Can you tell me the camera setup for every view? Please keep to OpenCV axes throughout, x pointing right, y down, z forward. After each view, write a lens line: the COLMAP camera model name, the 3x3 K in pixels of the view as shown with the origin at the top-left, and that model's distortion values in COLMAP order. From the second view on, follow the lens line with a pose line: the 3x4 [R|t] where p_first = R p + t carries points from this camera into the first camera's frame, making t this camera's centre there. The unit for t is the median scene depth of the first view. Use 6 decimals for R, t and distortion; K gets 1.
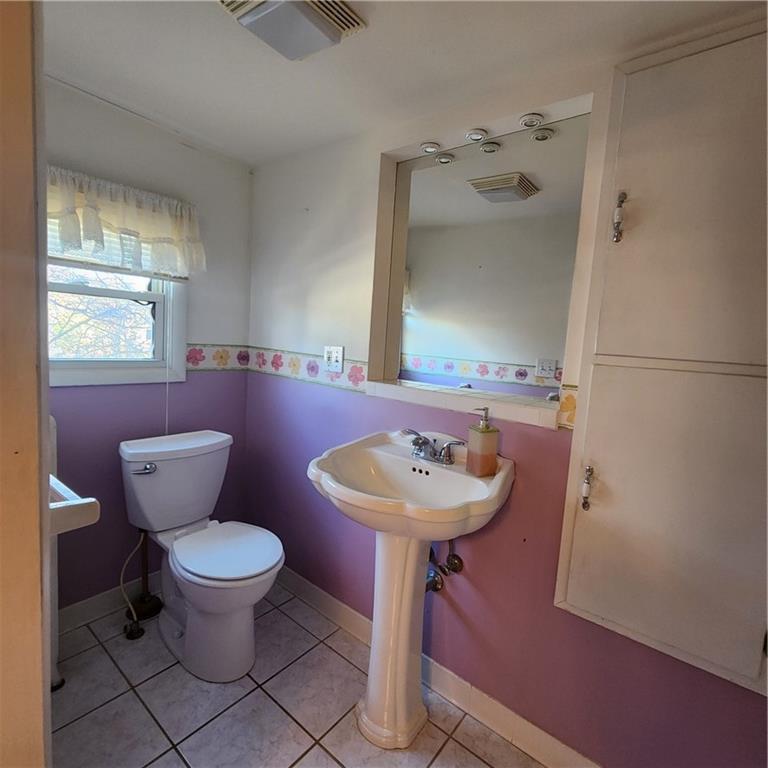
lens RADIAL K [[413.8, 0, 383.6], [0, 413.8, 378.7], [0, 0, 1]] dist [0.004835, 0.001241]
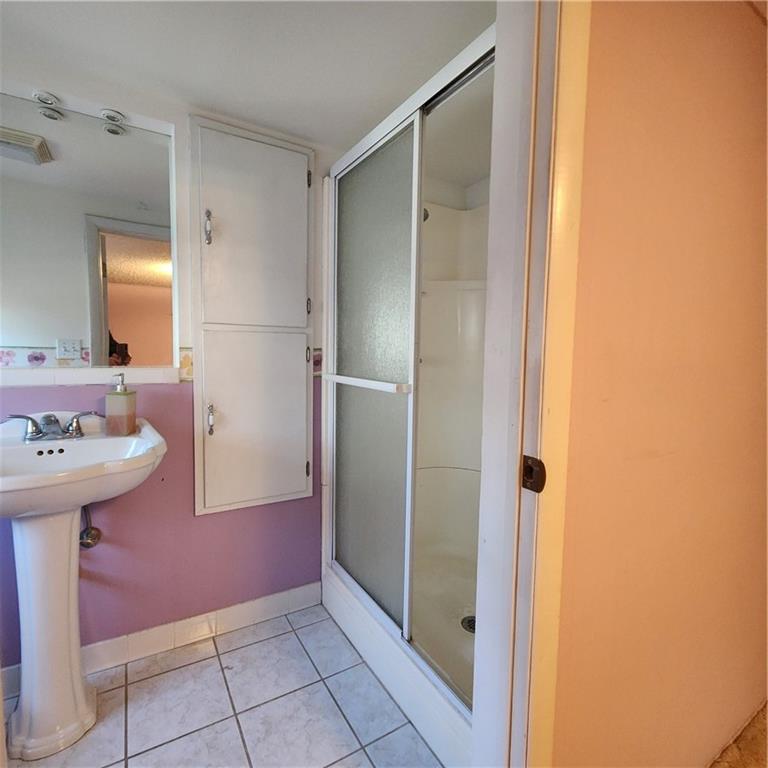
lens RADIAL K [[413.8, 0, 383.8], [0, 413.8, 384.4], [0, 0, 1]] dist [0.004835, 0.001241]
pose [[0.341067, -0.133011, 0.930581, -0.509671], [0.097824, 0.989586, 0.105591, 0.048313], [-0.934935, 0.055020, 0.350527, -0.037207]]
